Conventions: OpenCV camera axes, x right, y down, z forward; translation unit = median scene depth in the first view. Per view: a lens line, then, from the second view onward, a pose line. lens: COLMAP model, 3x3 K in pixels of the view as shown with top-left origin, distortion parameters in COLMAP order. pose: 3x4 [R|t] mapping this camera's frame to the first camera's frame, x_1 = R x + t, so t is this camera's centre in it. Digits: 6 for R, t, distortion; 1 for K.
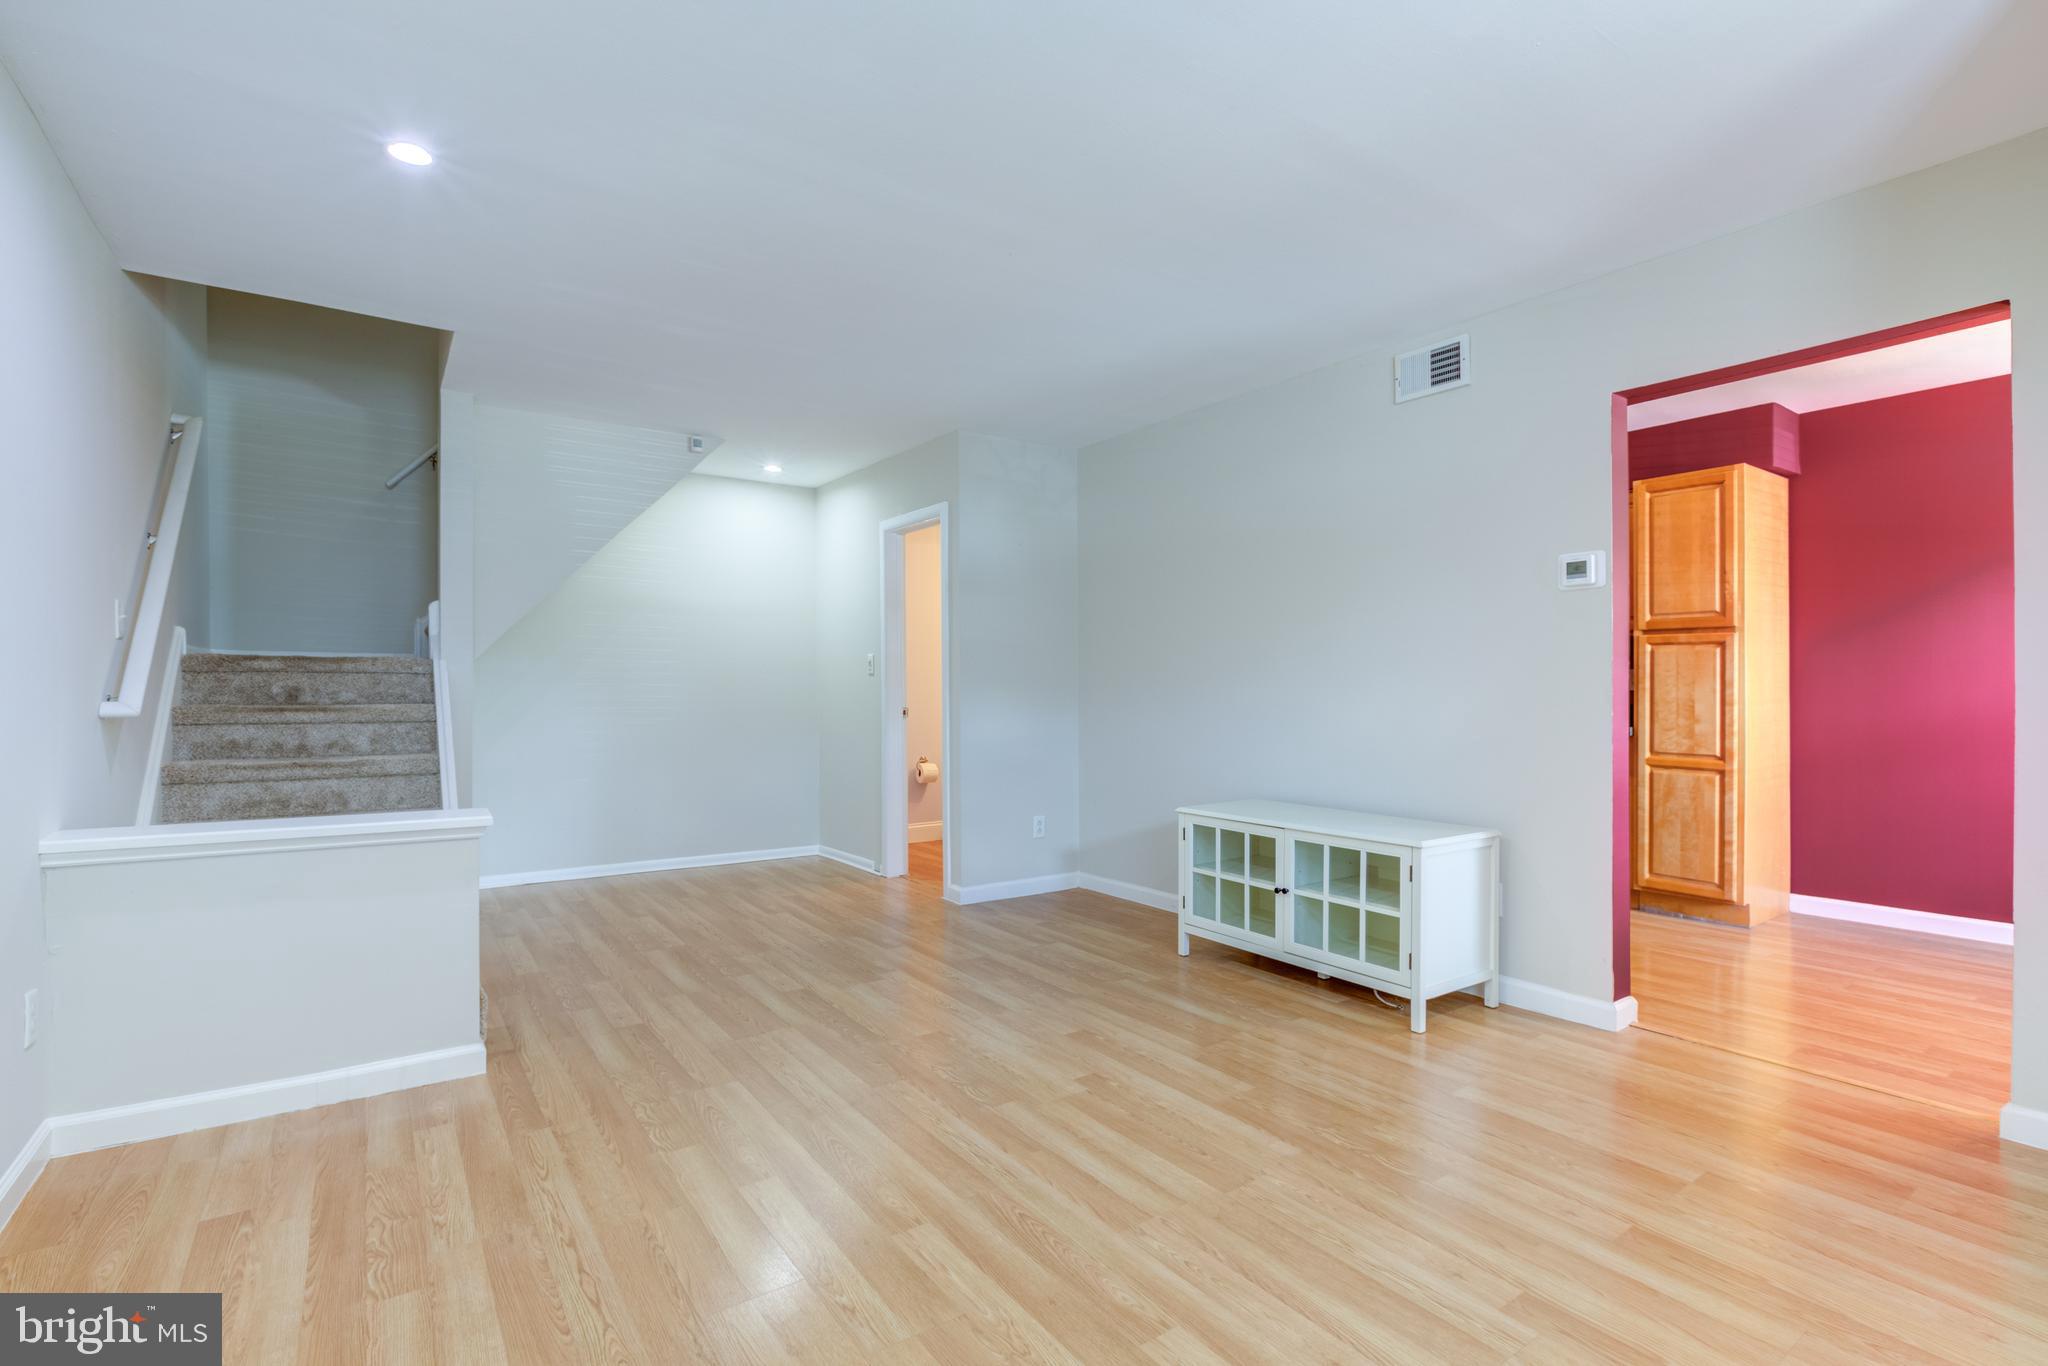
lens RADIAL K [[942.1, 0, 1012.1], [0, 942.1, 690.5], [0, 0, 1]] dist [0.000299, 0.000685]
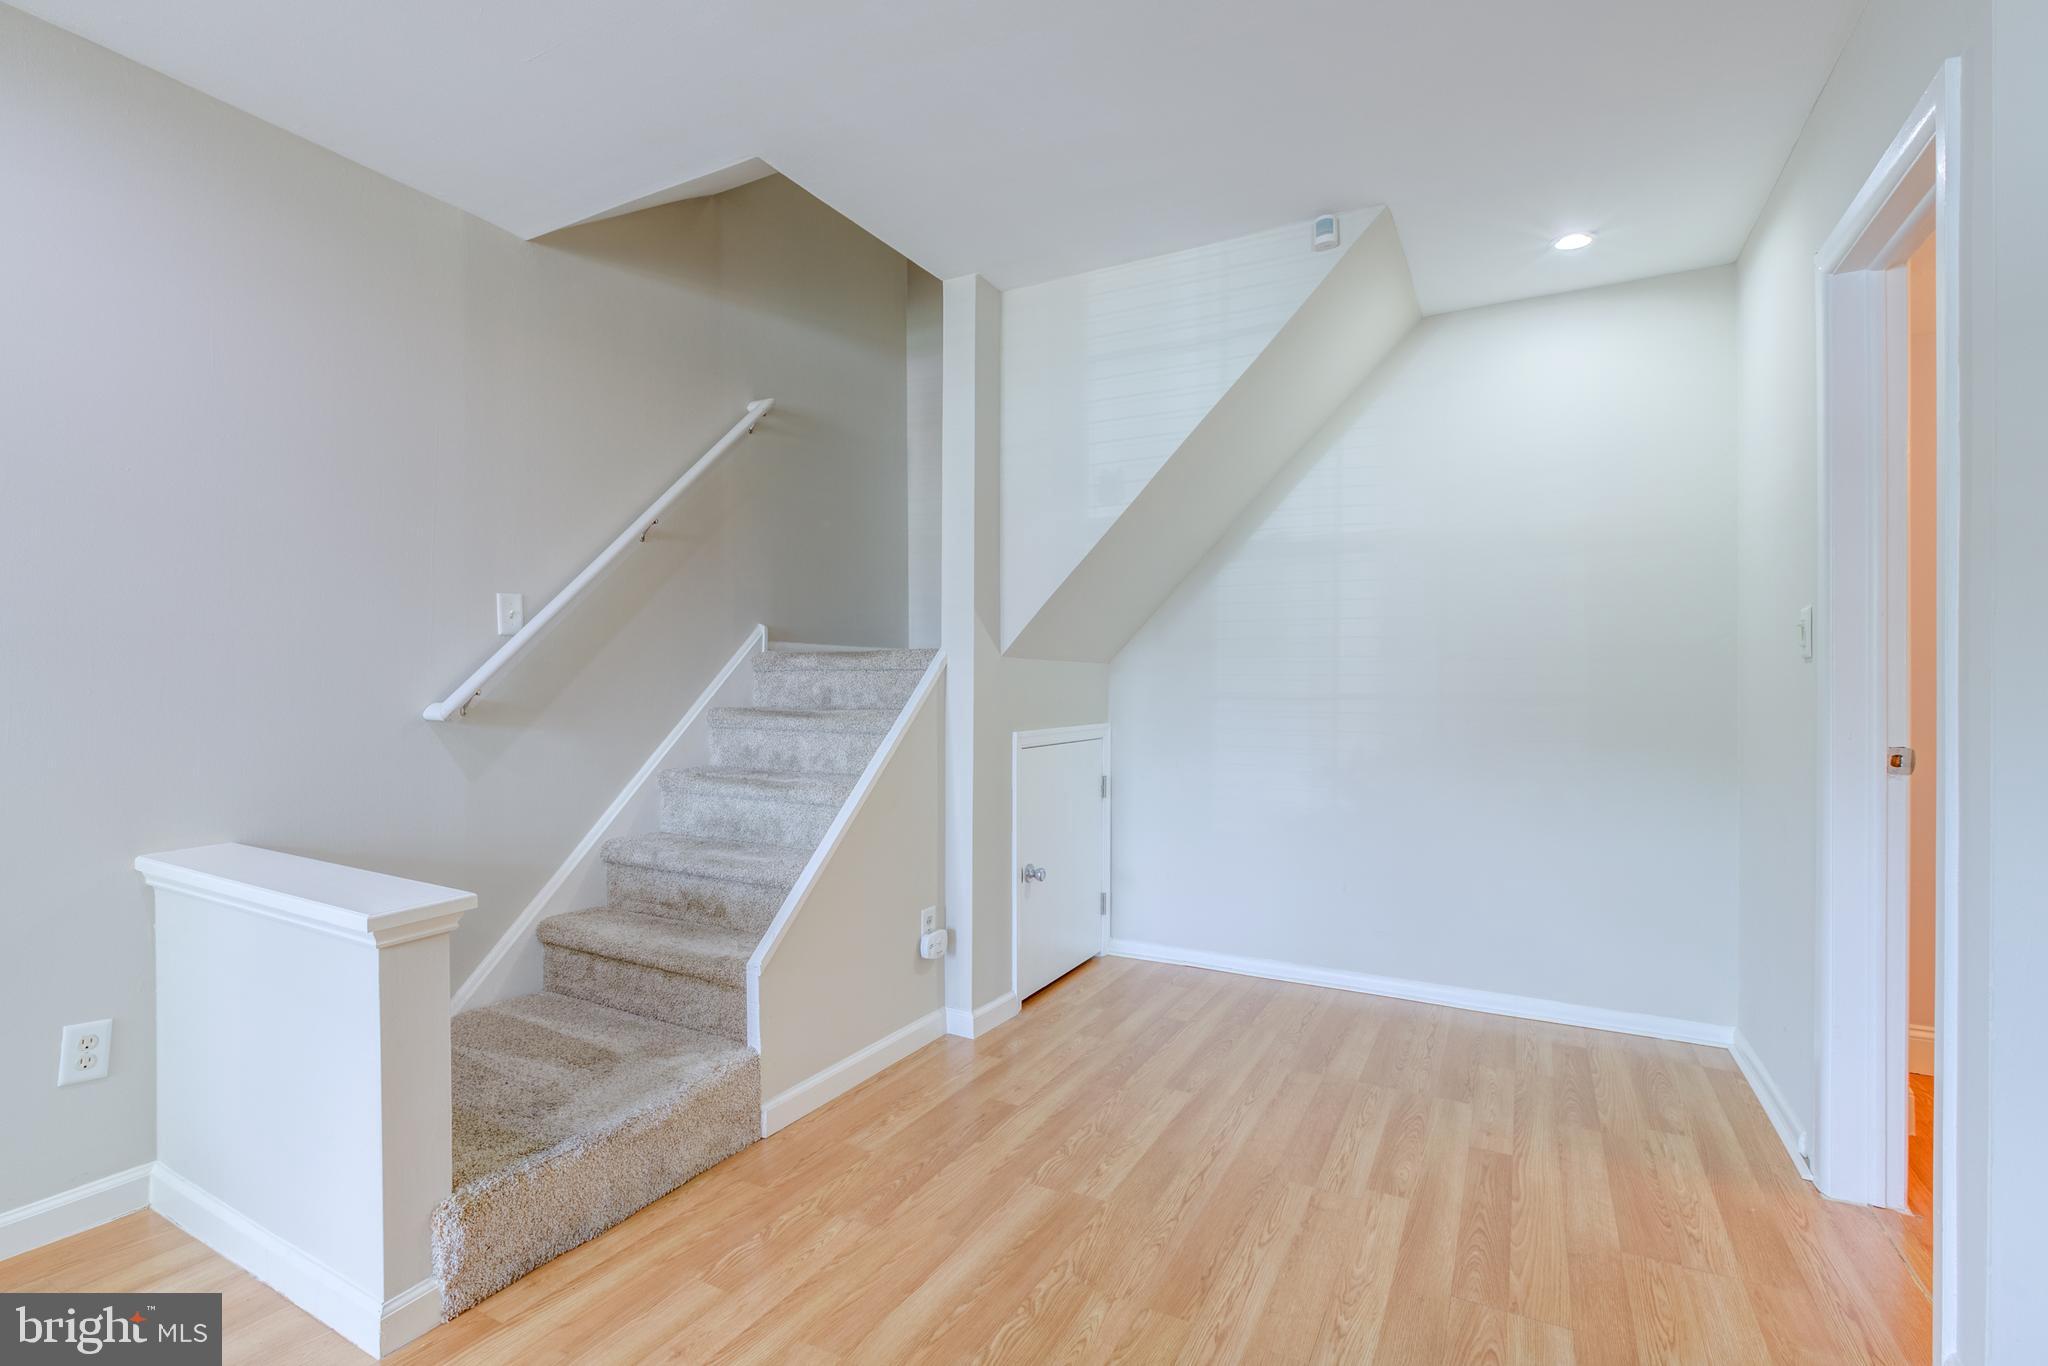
lens RADIAL K [[949.0, 0, 1010.7], [0, 949.0, 677.7], [0, 0, 1]] dist [-0.000028, 0.000307]
pose [[0.433258, -0.008631, -0.901229, 0.102015], [-0.004780, 0.999918, -0.011873, -0.003708], [0.901257, 0.009452, 0.433181, 0.828612]]
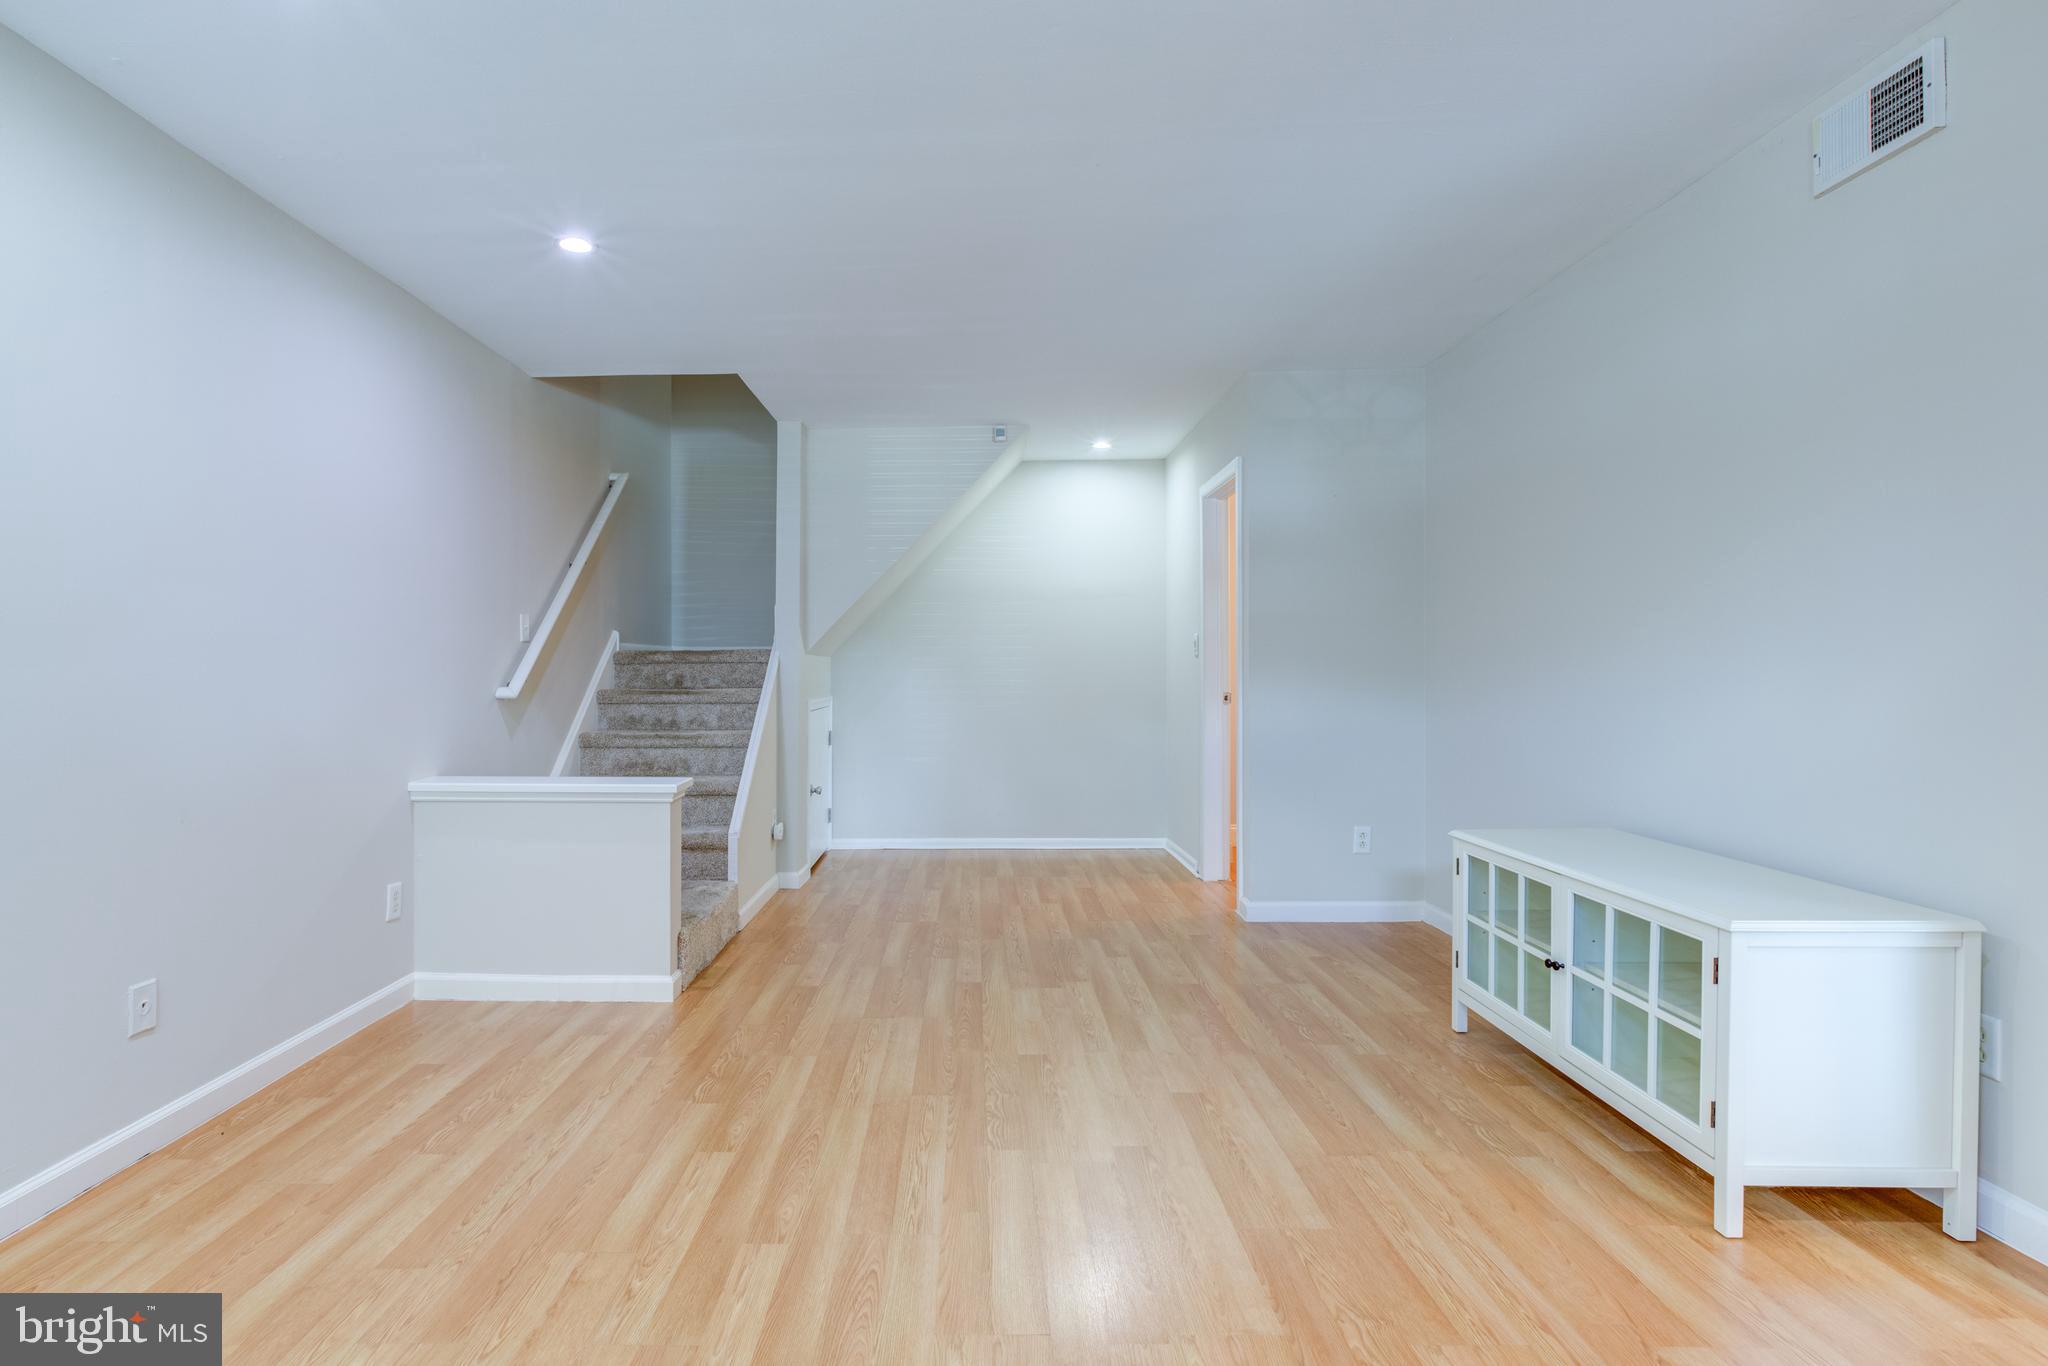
lens RADIAL K [[965.4, 0, 969.6], [0, 965.4, 675.9], [0, 0, 1]] dist [-0.001935, 0.000383]
pose [[0.809072, -0.005902, -0.587679, 0.347907], [0.008279, 0.999965, 0.001354, -0.001074], [0.587651, -0.005961, 0.809093, 0.184123]]
